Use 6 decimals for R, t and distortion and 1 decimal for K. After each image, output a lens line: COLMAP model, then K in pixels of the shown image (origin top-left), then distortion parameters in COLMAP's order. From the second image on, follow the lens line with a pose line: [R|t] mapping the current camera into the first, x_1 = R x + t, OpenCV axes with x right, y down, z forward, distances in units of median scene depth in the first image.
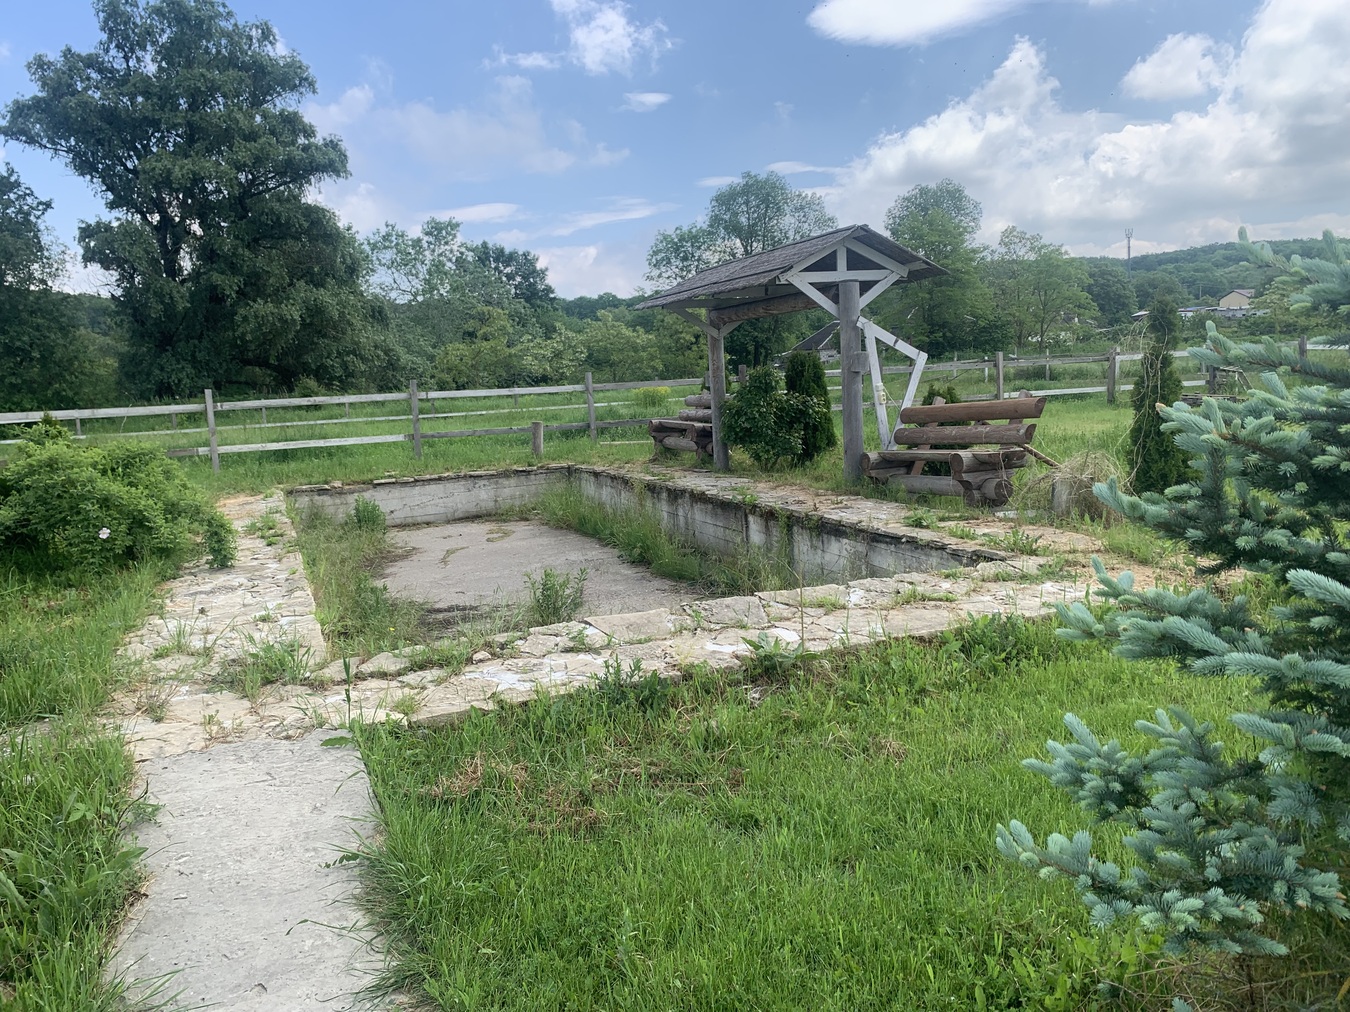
lens RADIAL K [[1013.3, 0, 668.1], [0, 1013.3, 507.0], [0, 0, 1]] dist [-0.008545, -0.003450]
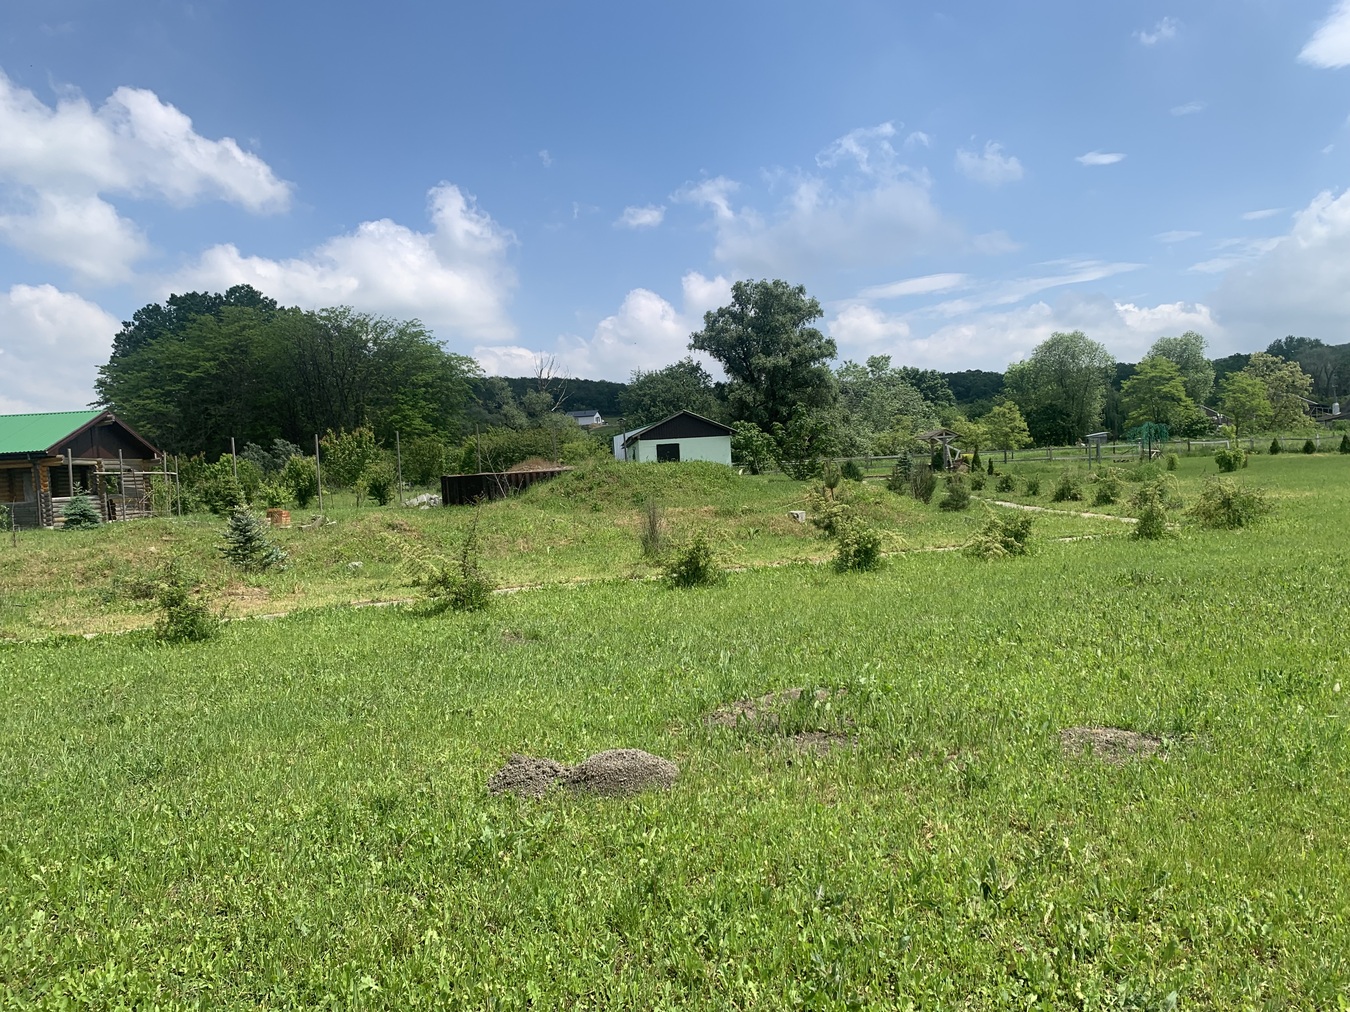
lens RADIAL K [[1043.6, 0, 687.8], [0, 1043.6, 484.7], [0, 0, 1]] dist [0.076847, -0.081435]
pose [[0.922035, 0.017171, -0.386726, 0.252419], [-0.053034, 0.995199, -0.082257, 0.139054], [0.383457, 0.096353, 0.918519, -1.123684]]
